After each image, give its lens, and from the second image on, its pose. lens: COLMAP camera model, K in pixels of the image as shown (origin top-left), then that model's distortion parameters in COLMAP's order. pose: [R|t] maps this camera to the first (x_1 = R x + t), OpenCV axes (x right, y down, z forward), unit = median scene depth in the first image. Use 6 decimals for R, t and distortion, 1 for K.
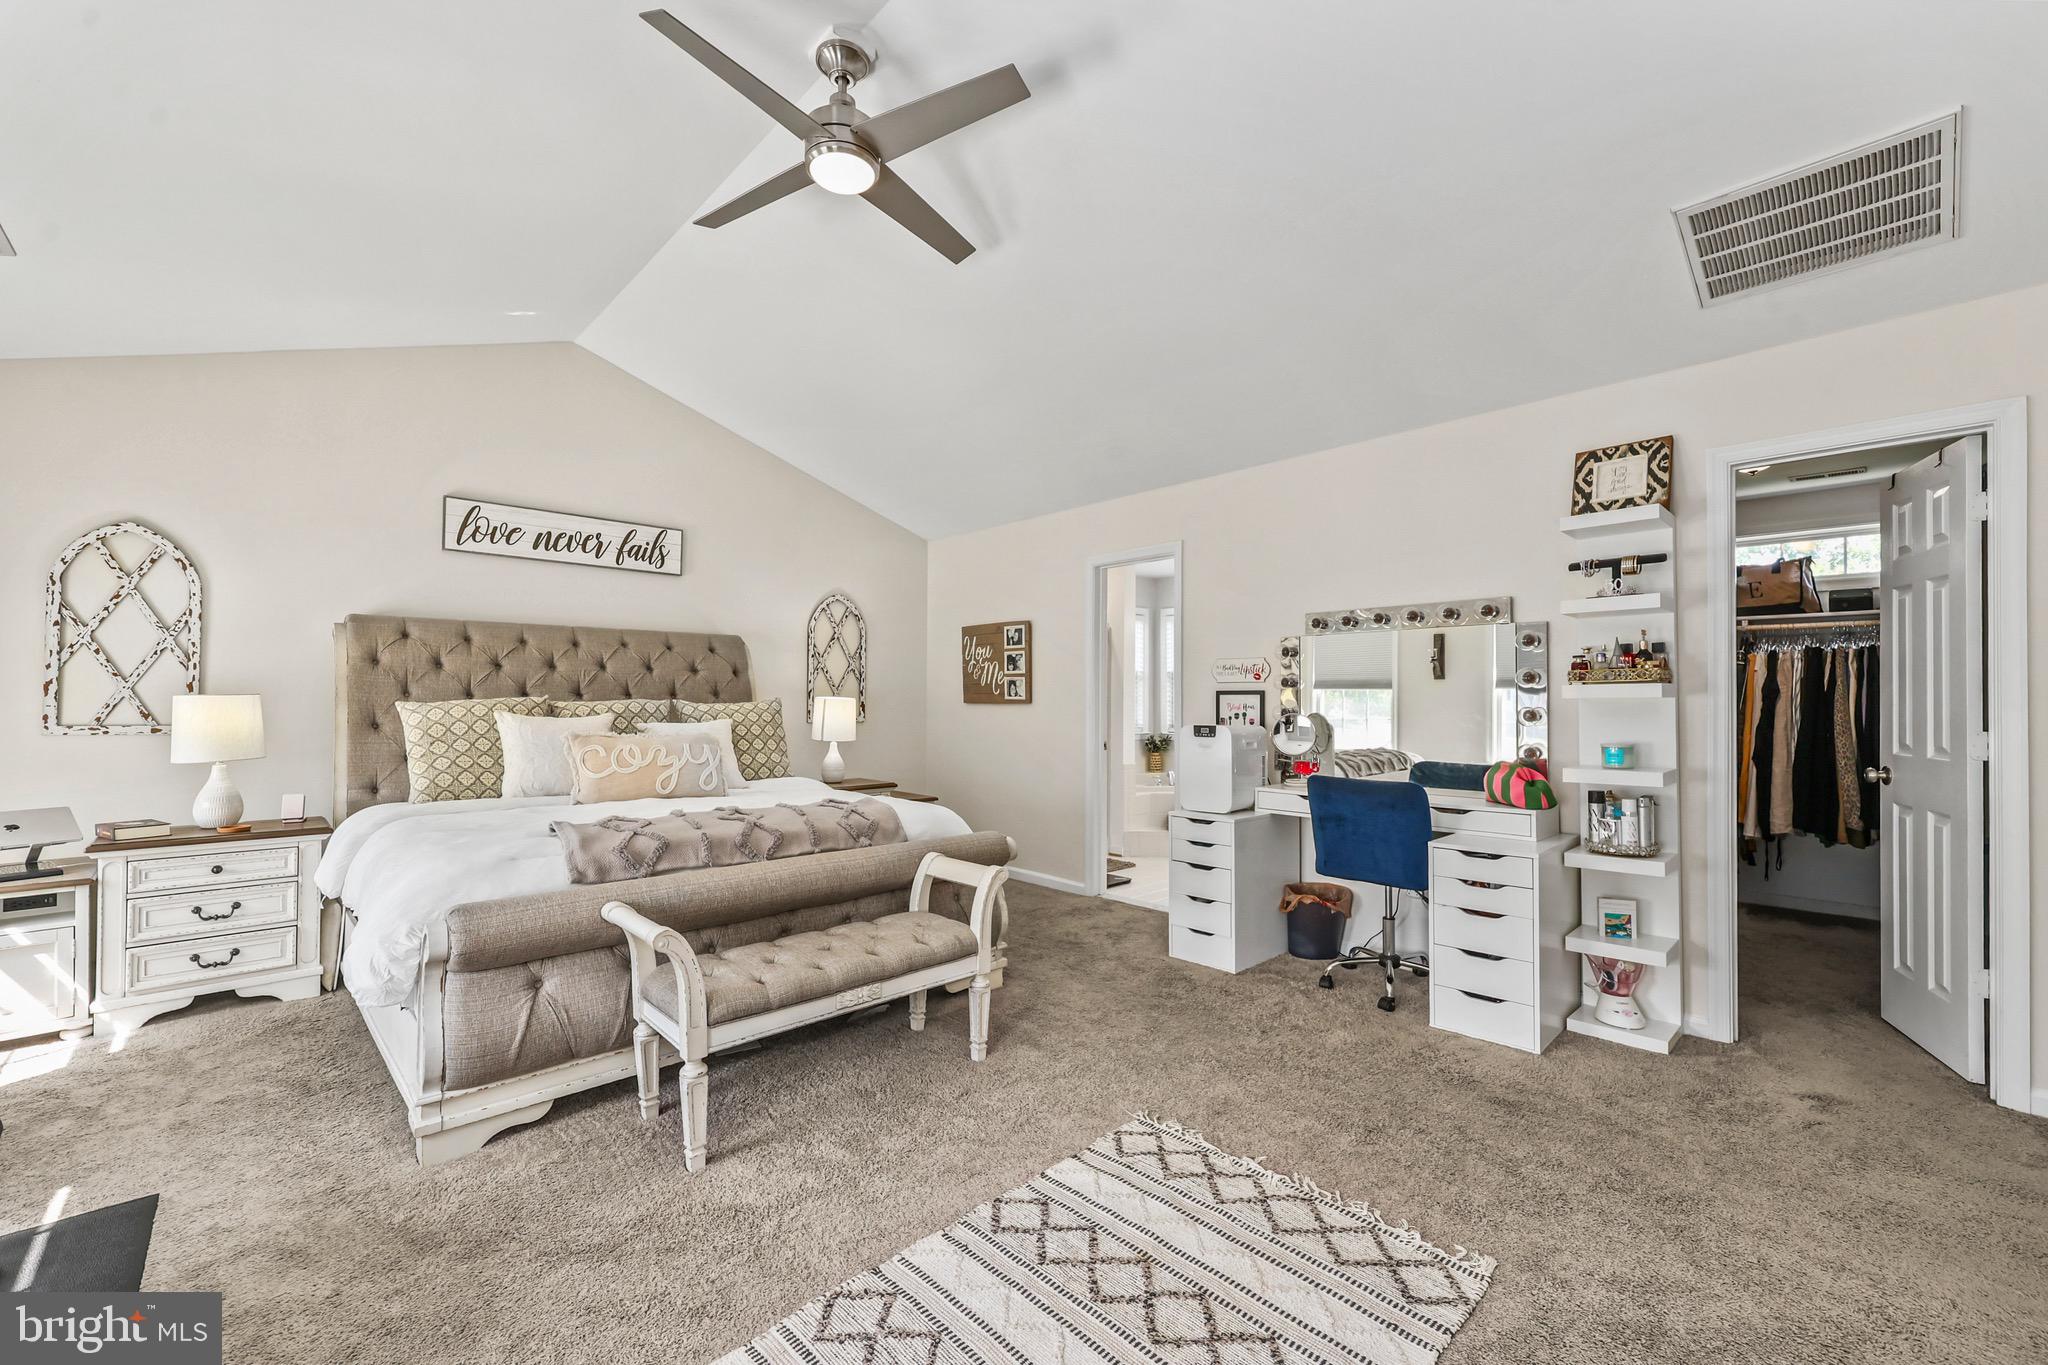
lens RADIAL K [[819.2, 0, 1024.0], [0, 819.2, 682.5], [0, 0, 1]] dist [0.001487, 0.008620]
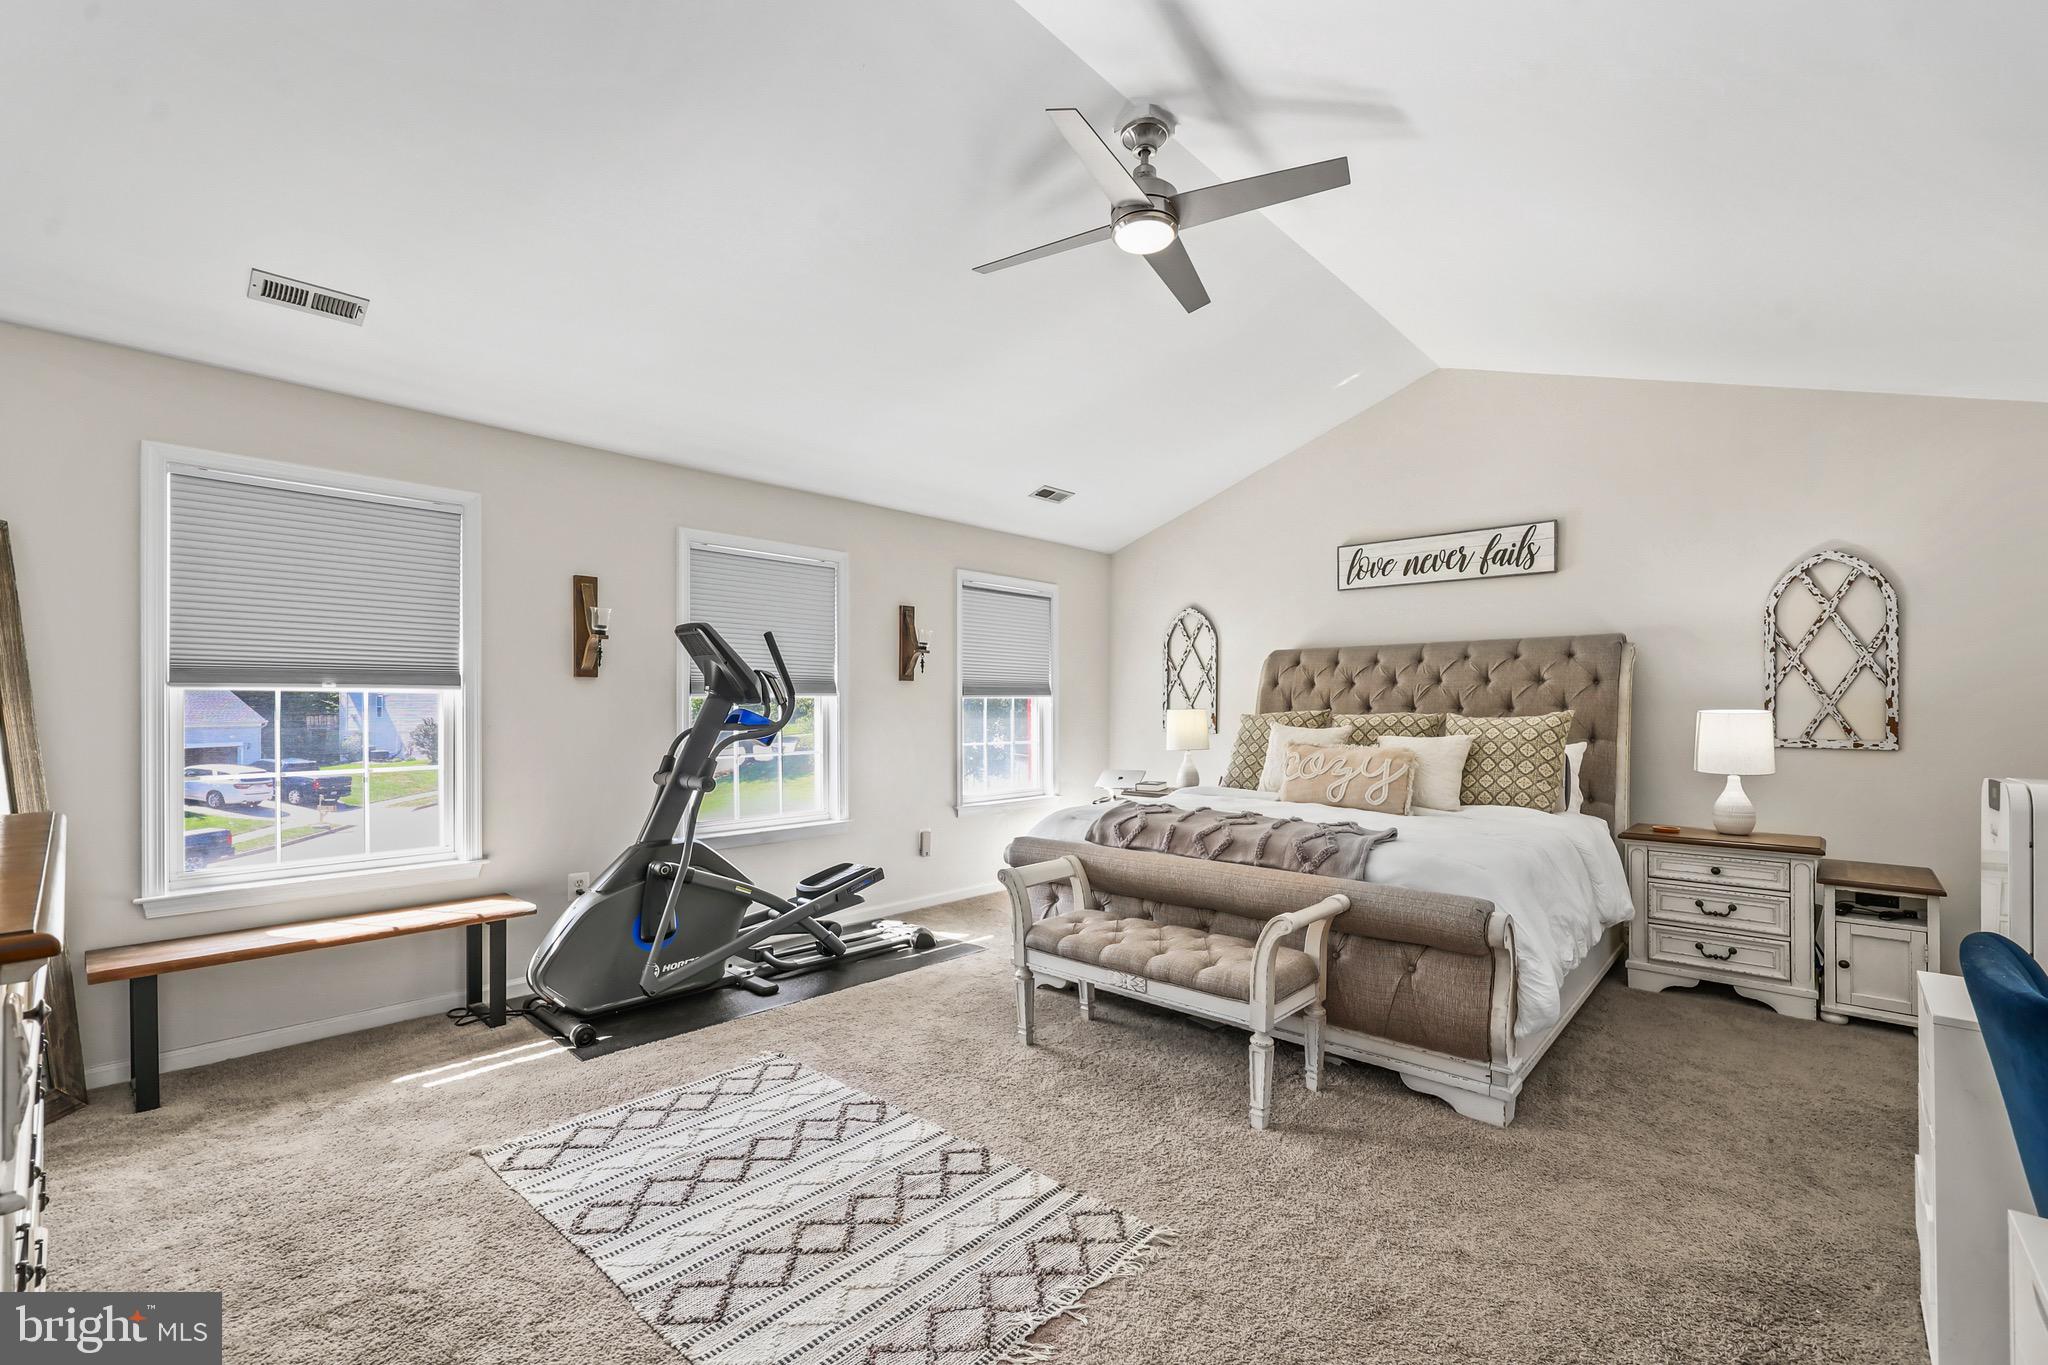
lens RADIAL K [[879.3, 0, 1095.5], [0, 879.3, 710.4], [0, 0, 1]] dist [0.000735, 0.000198]
pose [[0.110420, -0.001511, -0.993884, 0.518734], [0.018039, 0.999837, 0.000484, 0.009744], [0.993721, -0.017983, 0.110429, 0.449853]]
